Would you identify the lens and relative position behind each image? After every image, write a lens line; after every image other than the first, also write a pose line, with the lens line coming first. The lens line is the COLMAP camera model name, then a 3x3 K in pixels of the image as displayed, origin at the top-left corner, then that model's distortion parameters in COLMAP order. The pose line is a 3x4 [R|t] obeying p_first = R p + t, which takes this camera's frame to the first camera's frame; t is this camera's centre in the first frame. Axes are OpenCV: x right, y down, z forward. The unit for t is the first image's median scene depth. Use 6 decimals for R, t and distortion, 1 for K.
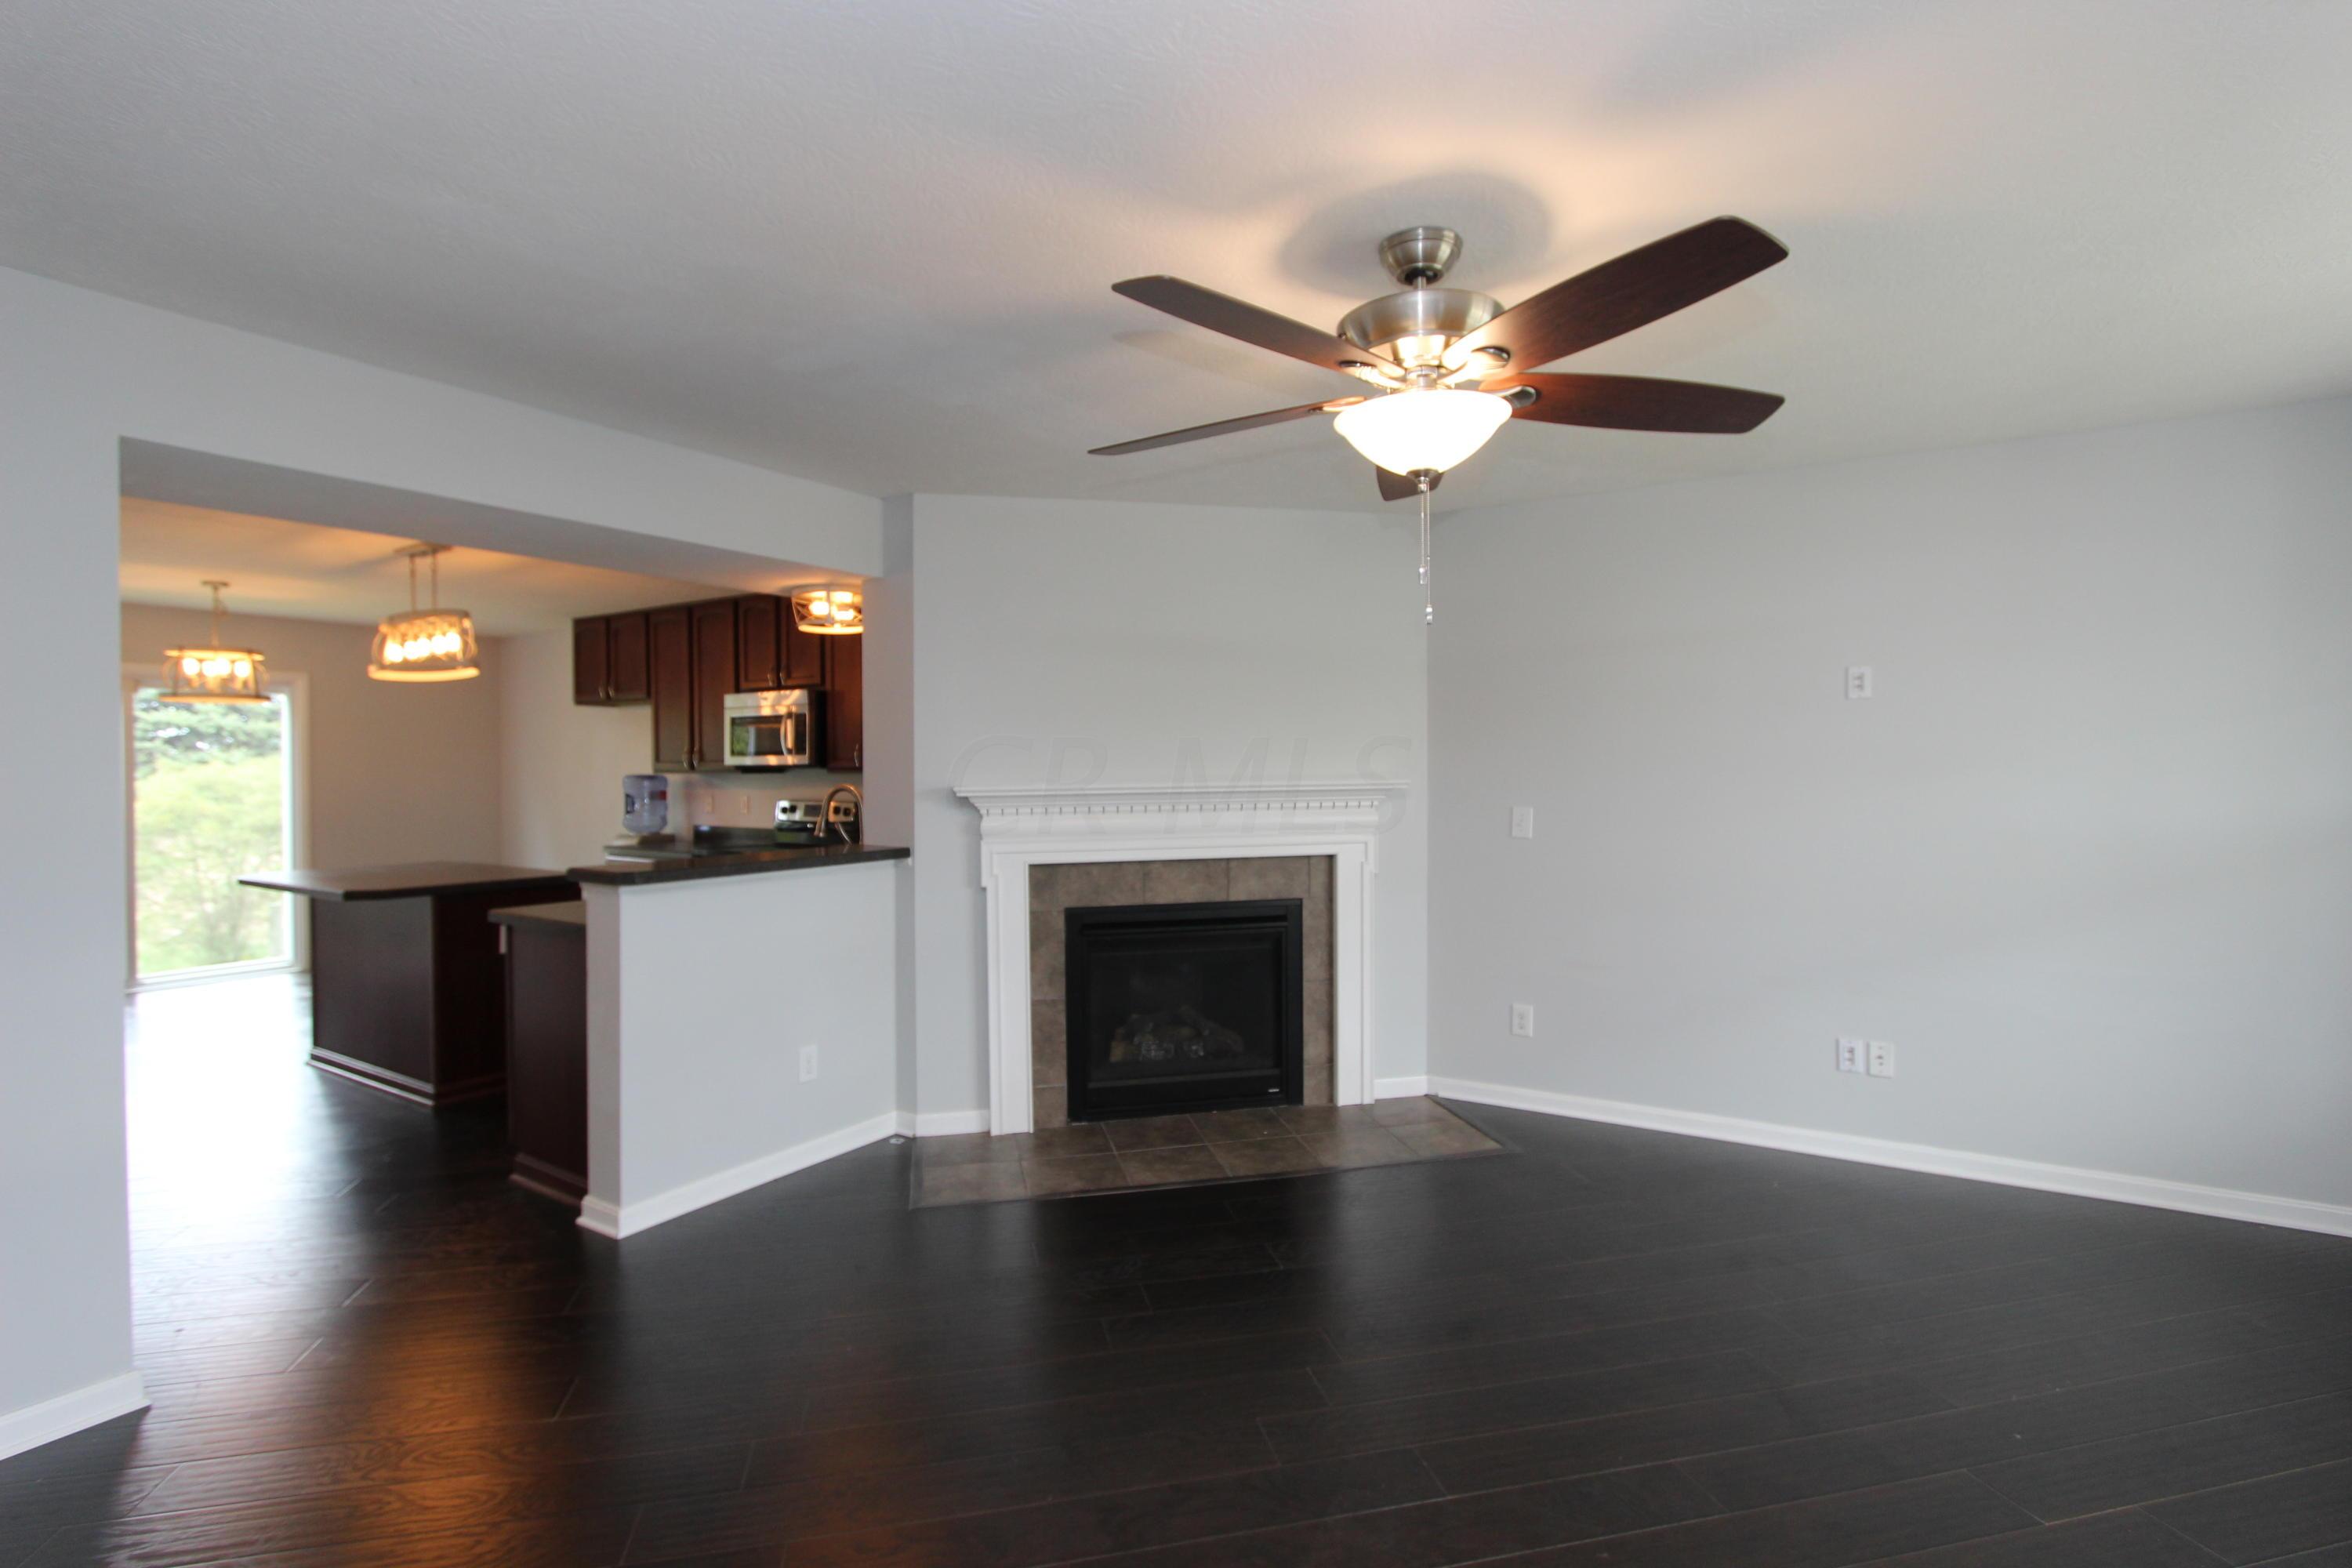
lens RADIAL K [[1090.4, 0, 1176.0], [0, 1090.4, 784.0], [0, 0, 1]] dist [-0.018069, -0.000377]
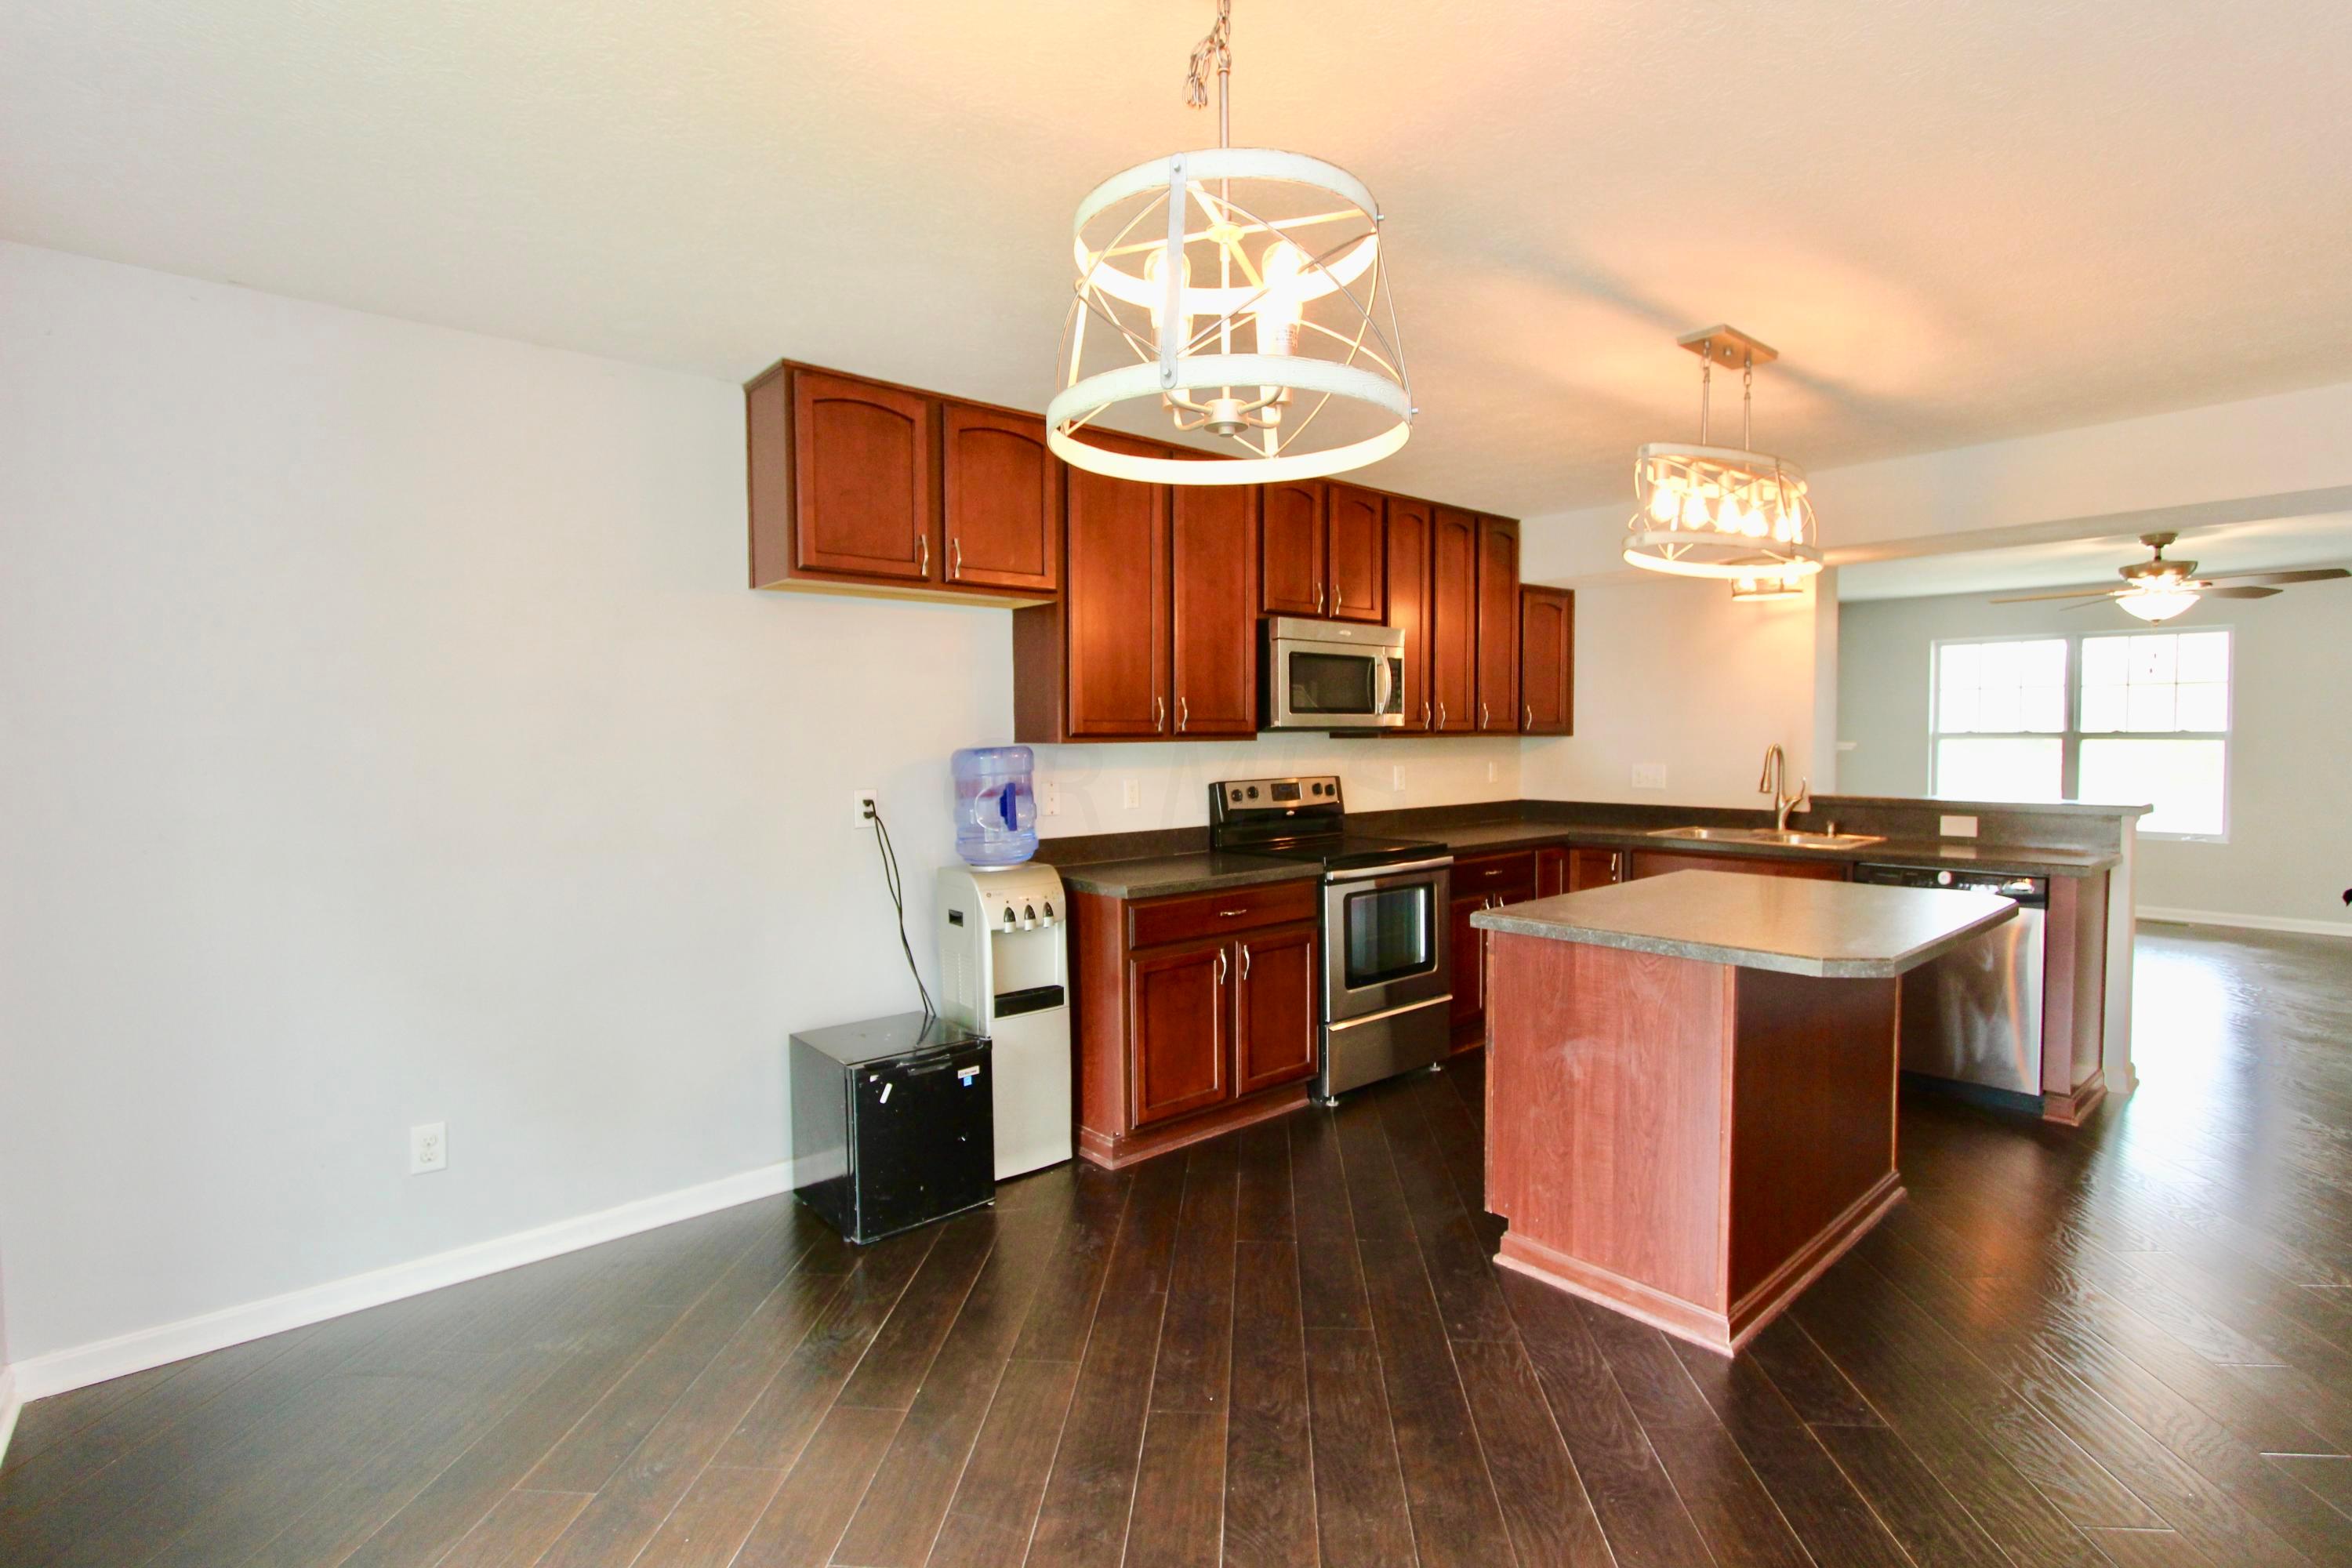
lens RADIAL K [[1093.5, 0, 1159.2], [0, 1093.5, 786.4], [0, 0, 1]] dist [-0.001334, -0.000211]
pose [[0.295317, -0.042607, 0.954449, -1.552385], [0.022649, 0.999037, 0.037590, -0.012158], [-0.955131, 0.010516, 0.295997, 1.286153]]
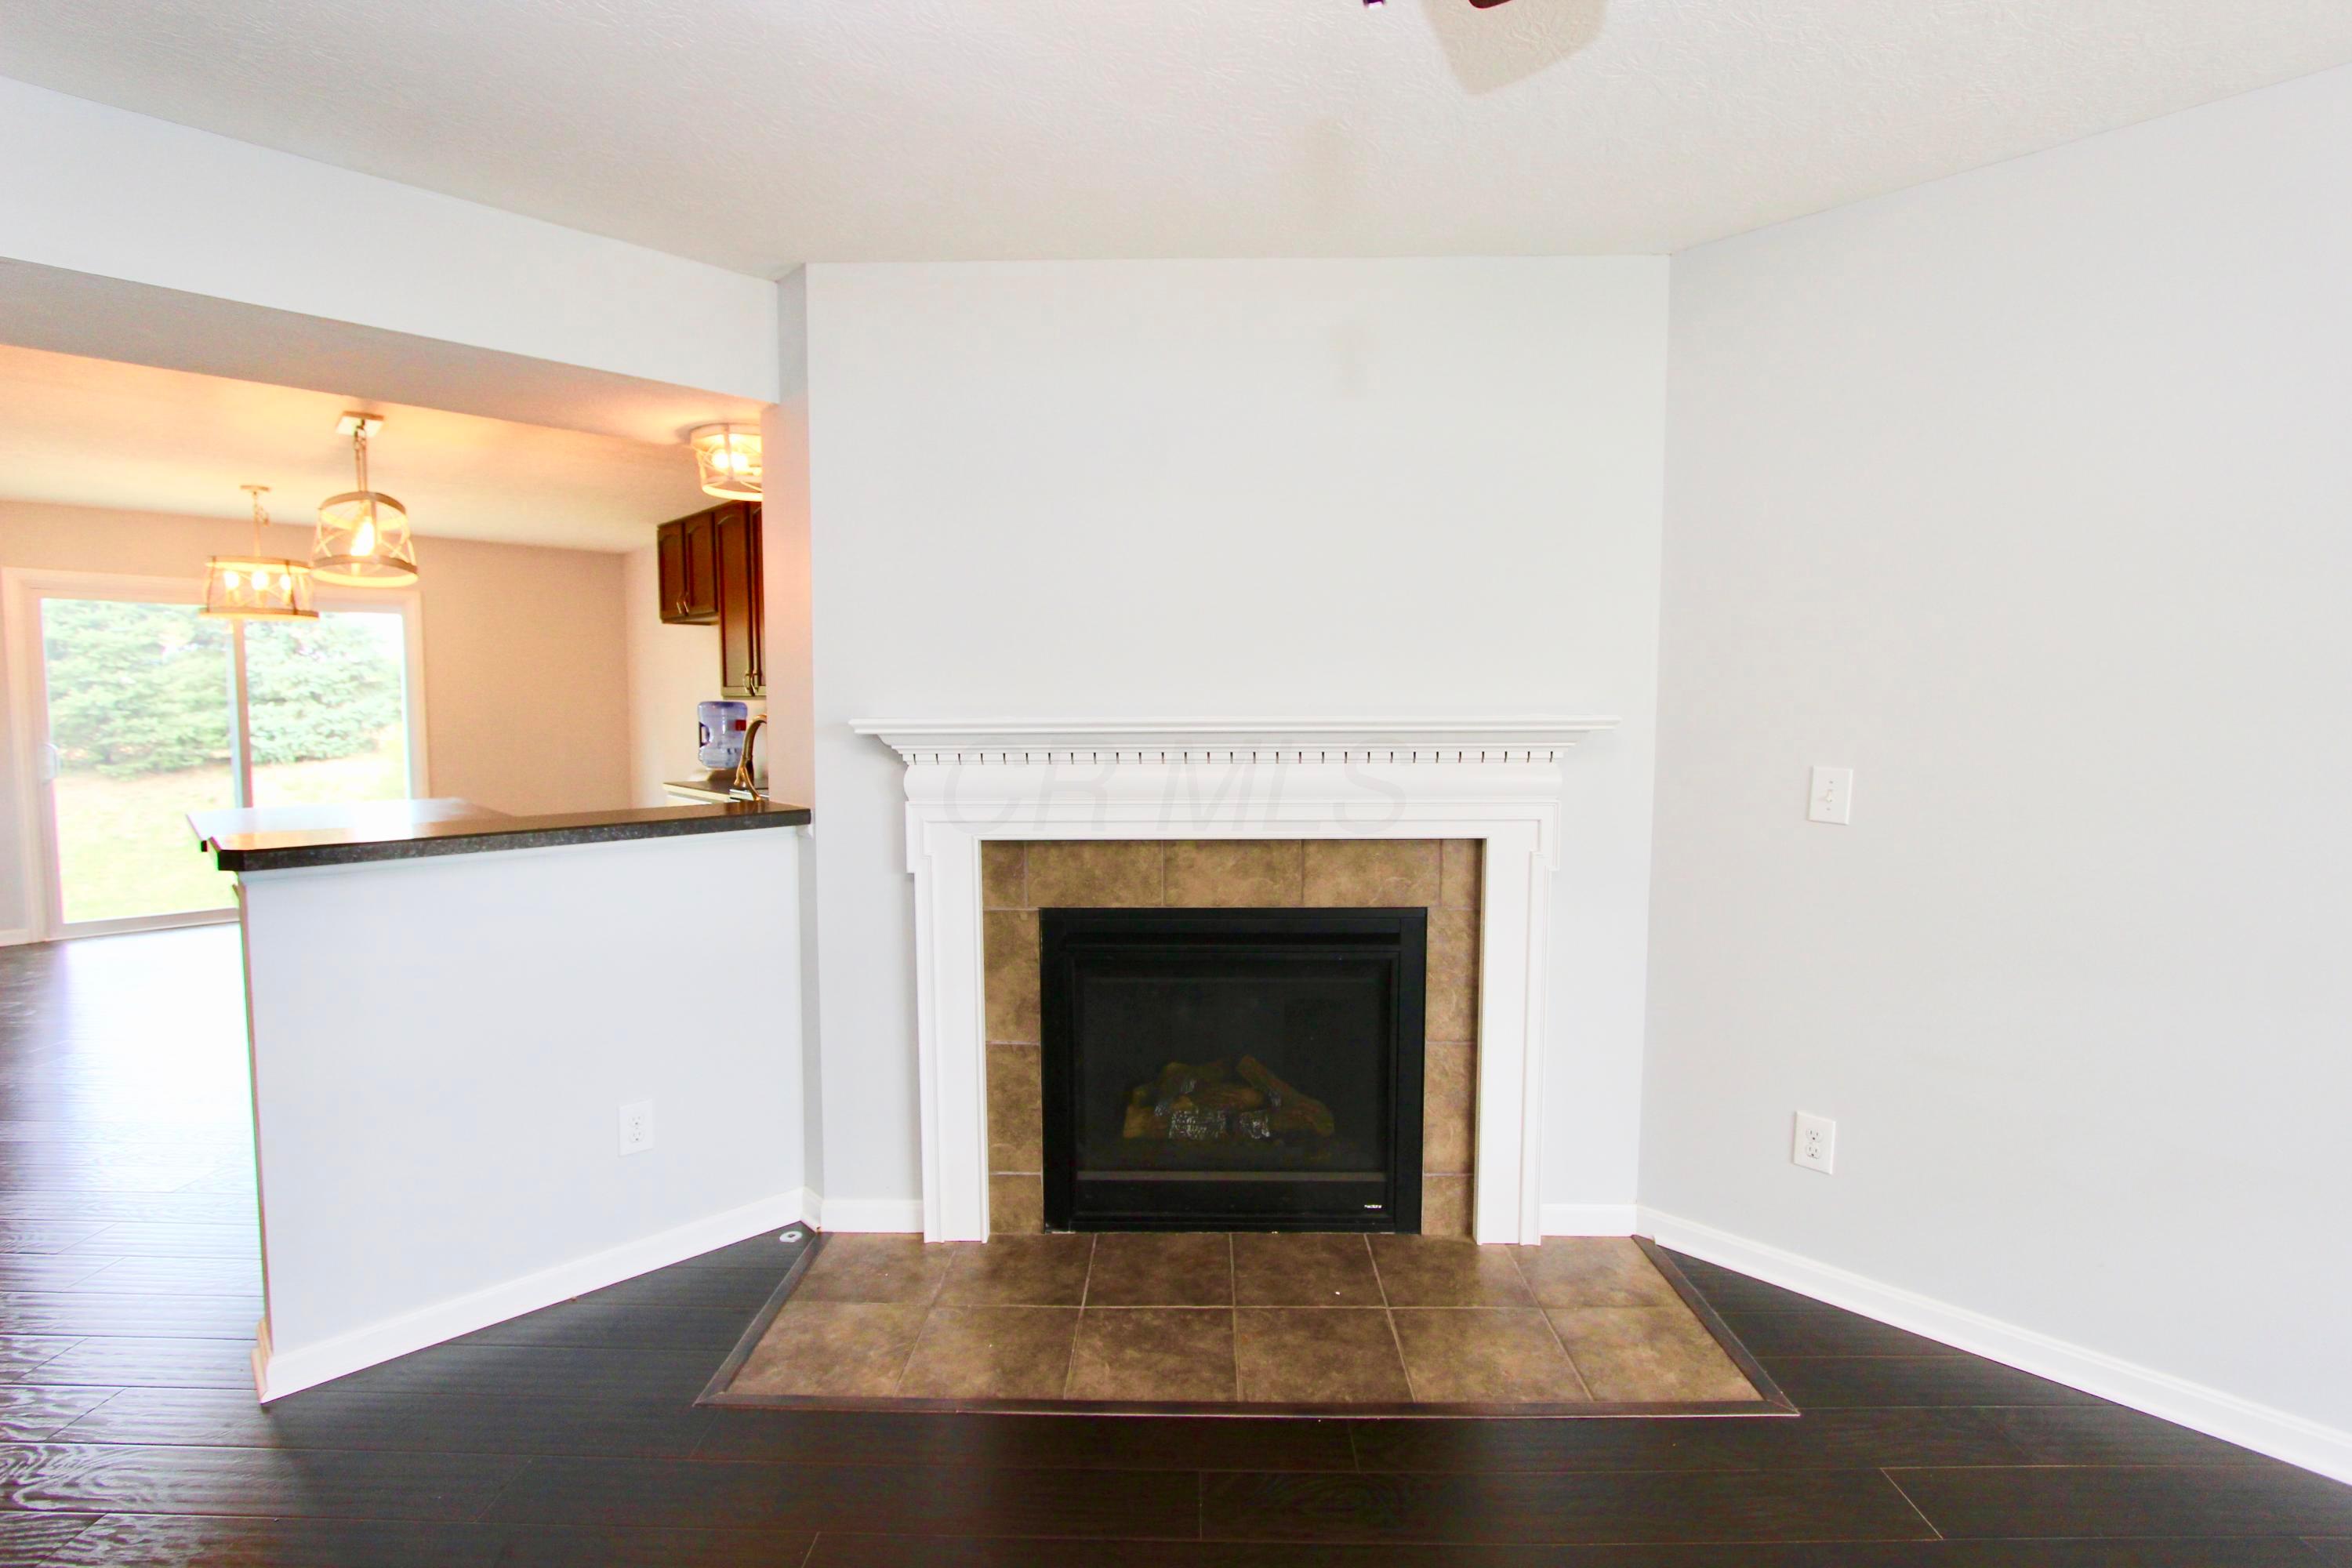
lens RADIAL K [[1087.8, 0, 1176.0], [0, 1087.8, 784.0], [0, 0, 1]] dist [-0.014718, 0.000019]
pose [[0.971312, 0.024718, -0.236522, 0.123160], [-0.009974, 0.997943, 0.063334, -0.001663], [0.237601, -0.059158, 0.969560, 0.384000]]
